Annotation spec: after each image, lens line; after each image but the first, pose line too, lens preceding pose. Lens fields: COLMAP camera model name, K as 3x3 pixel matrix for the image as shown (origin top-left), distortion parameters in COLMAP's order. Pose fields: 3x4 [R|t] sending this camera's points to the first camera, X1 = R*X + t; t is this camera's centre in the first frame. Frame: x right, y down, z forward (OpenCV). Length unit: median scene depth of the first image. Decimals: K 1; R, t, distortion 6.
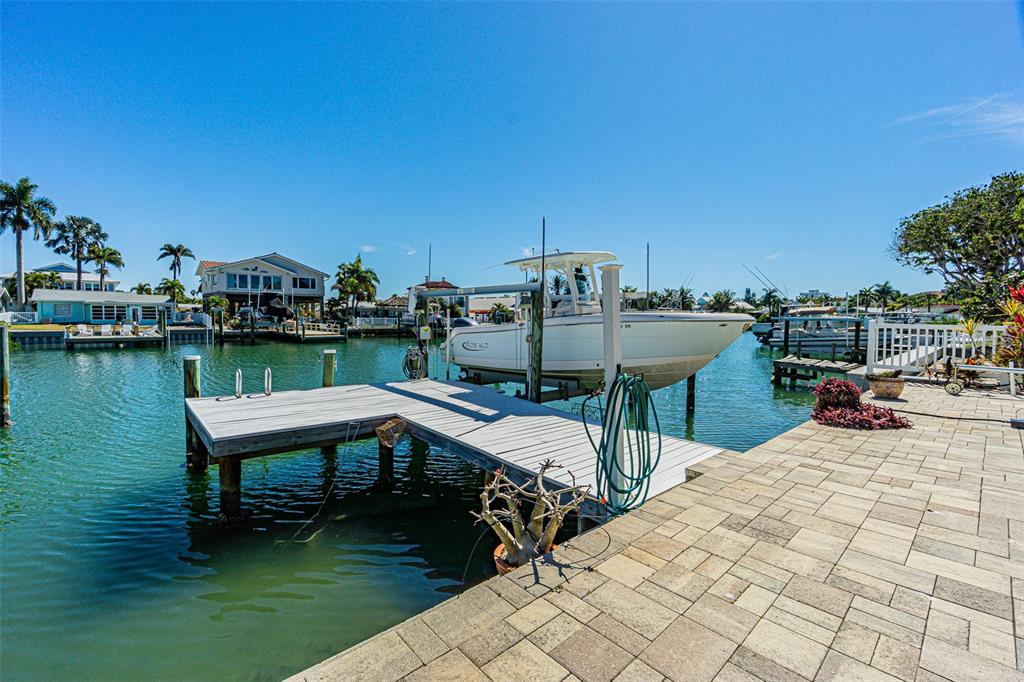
lens RADIAL K [[439.4, 0, 497.2], [0, 439.4, 338.6], [0, 0, 1]] dist [0.000372, 0.000572]
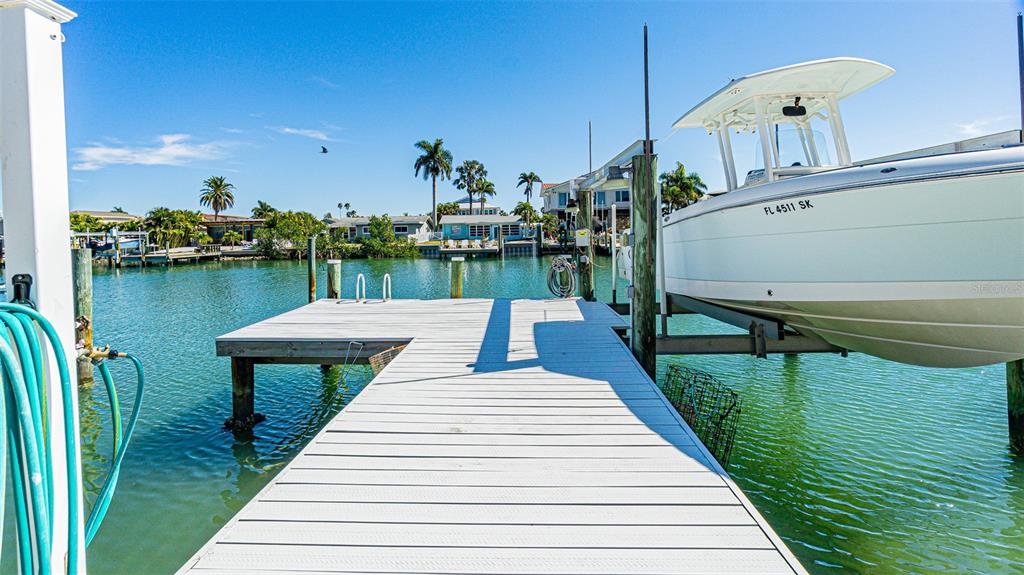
lens RADIAL K [[449.8, 0, 503.8], [0, 449.8, 243.6], [0, 0, 1]] dist [0.000474, -0.000437]
pose [[0.730627, -0.010079, -0.682703, 0.093244], [-0.004729, 0.999792, -0.019822, 0.004691], [0.682761, 0.017711, 0.730427, 0.118557]]
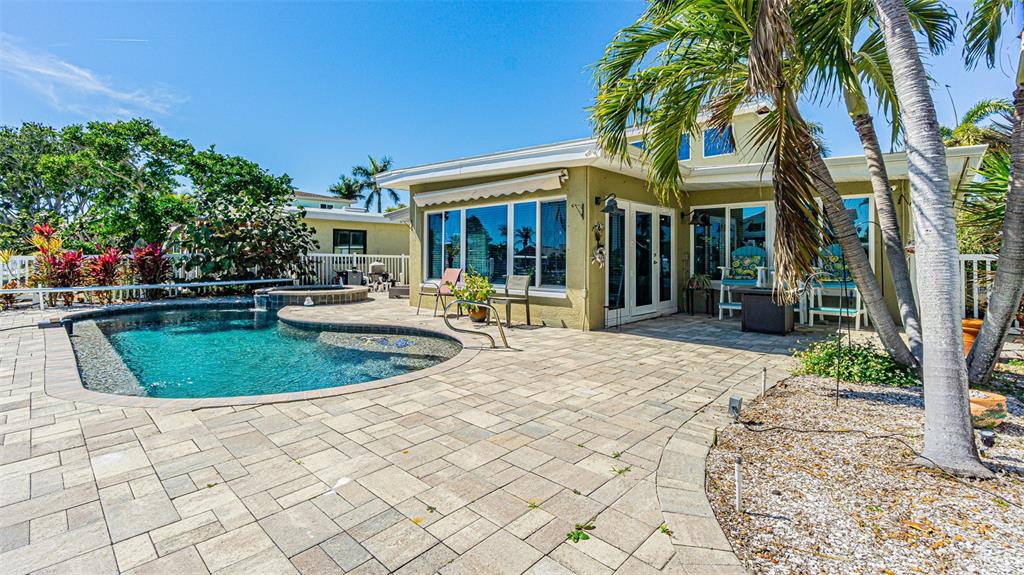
lens RADIAL K [[449.8, 0, 503.8], [0, 449.8, 243.6], [0, 0, 1]] dist [0.000474, -0.000437]
pose [[-0.083383, 0.016232, 0.996385, -0.053751], [0.050786, 0.998637, -0.012019, 0.004793], [-0.995223, 0.049600, -0.084094, -0.051694]]
